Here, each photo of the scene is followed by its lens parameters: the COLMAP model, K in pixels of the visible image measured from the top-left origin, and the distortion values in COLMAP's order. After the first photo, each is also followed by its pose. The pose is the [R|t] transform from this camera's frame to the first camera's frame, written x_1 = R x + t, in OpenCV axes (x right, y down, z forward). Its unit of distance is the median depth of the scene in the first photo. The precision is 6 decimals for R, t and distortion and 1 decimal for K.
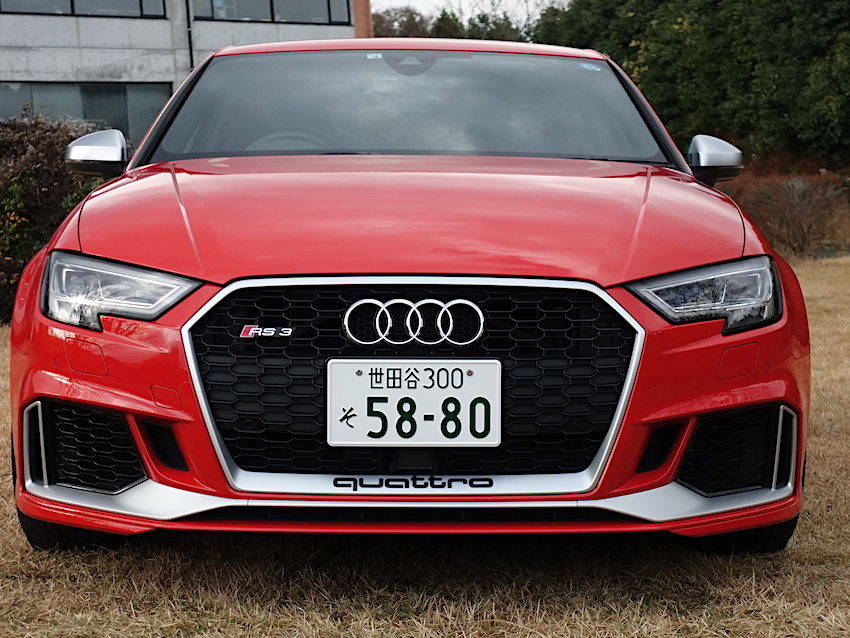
lens RADIAL K [[1666.5, 0, 425.0], [0, 1666.5, 318.3], [0, 0, 1]] dist [-0.008206, 0.000000]
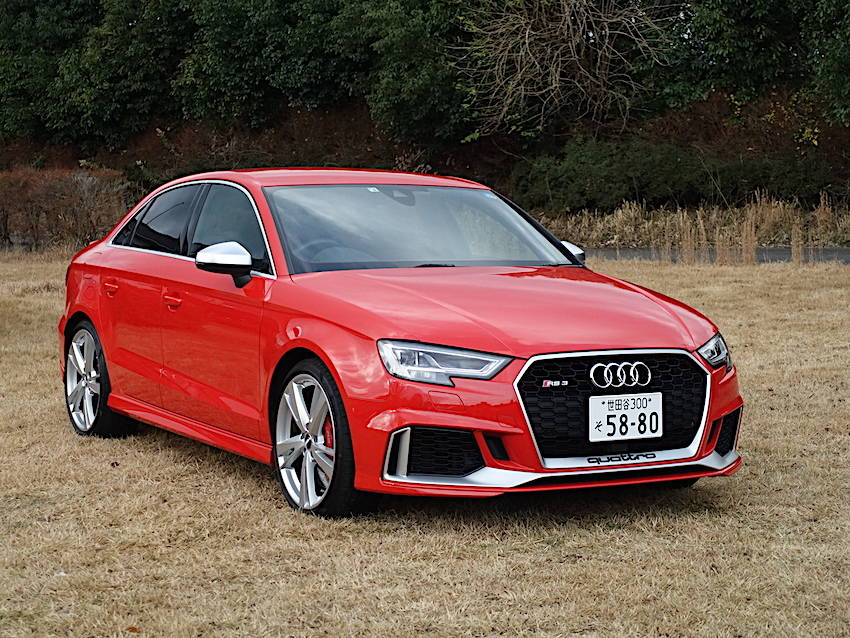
lens RADIAL K [[1709.2, 0, 425.1], [0, 1709.2, 319.3], [0, 0, 1]] dist [0.017008, 0.000000]
pose [[0.883341, -0.031658, 0.467660, -1.126584], [0.024862, 0.999477, 0.020699, -0.108057], [-0.468070, -0.006657, 0.883666, -0.636600]]
